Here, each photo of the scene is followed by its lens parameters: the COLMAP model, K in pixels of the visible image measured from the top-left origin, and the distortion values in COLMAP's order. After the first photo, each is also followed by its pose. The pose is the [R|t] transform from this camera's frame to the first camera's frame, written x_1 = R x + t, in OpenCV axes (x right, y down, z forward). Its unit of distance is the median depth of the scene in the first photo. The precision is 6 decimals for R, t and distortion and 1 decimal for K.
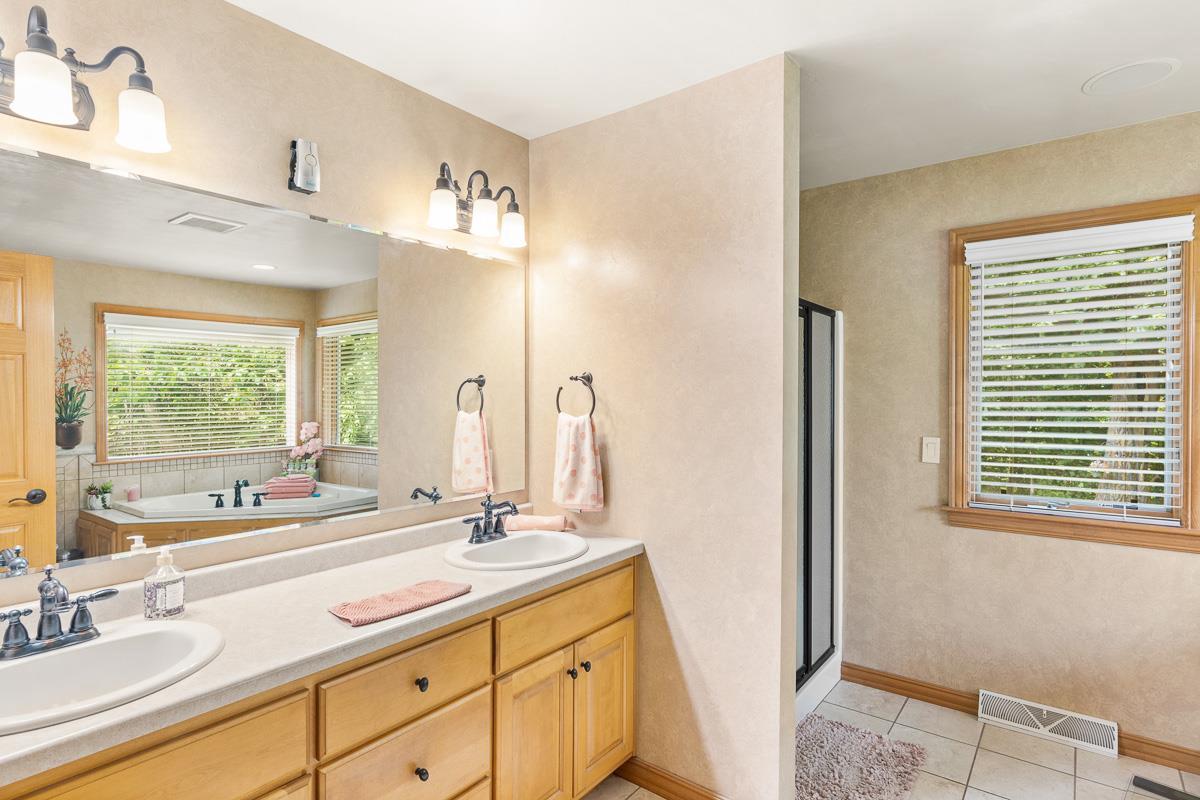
lens RADIAL K [[645.0, 0, 591.3], [0, 645.0, 403.1], [0, 0, 1]] dist [-0.005626, 0.000255]
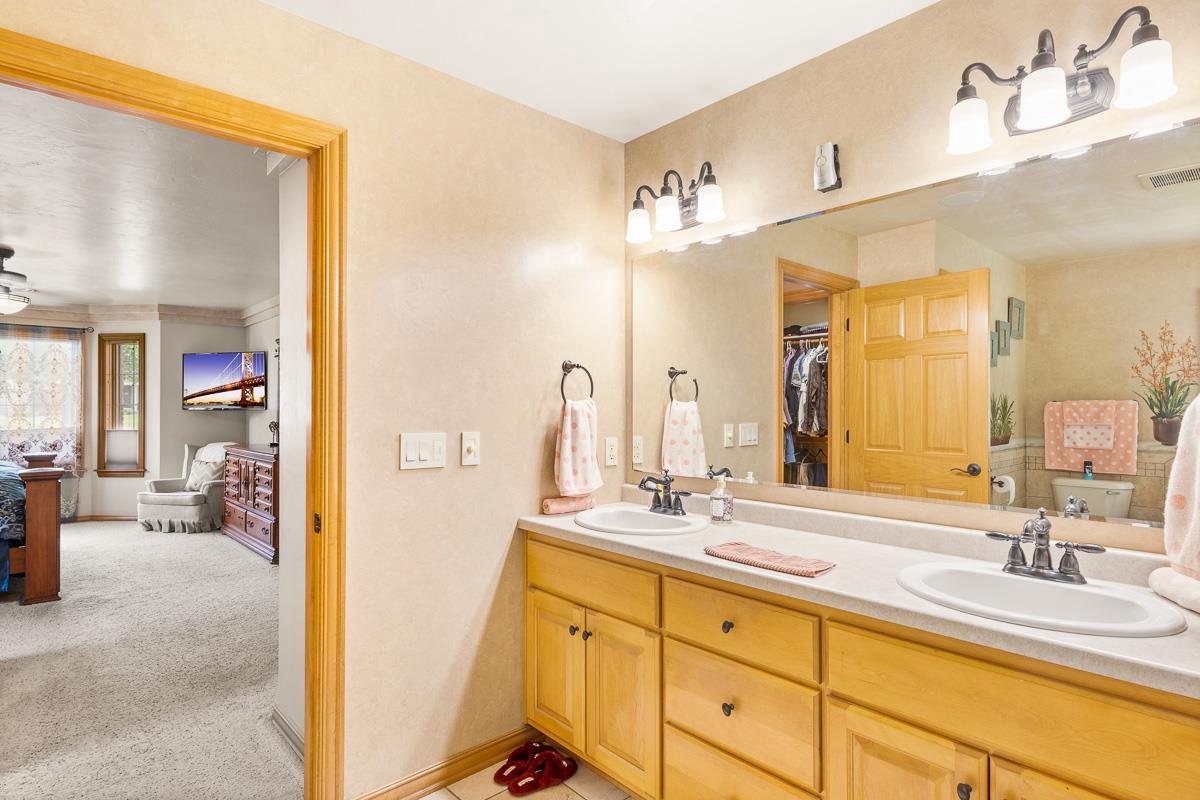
lens RADIAL K [[645.0, 0, 592.1], [0, 645.0, 399.7], [0, 0, 1]] dist [-0.005626, 0.000255]
pose [[-0.216439, -0.013050, -0.976209, 0.573958], [-0.010919, 0.999880, -0.010945, 0.041741], [0.976235, 0.008291, -0.216556, 0.669775]]
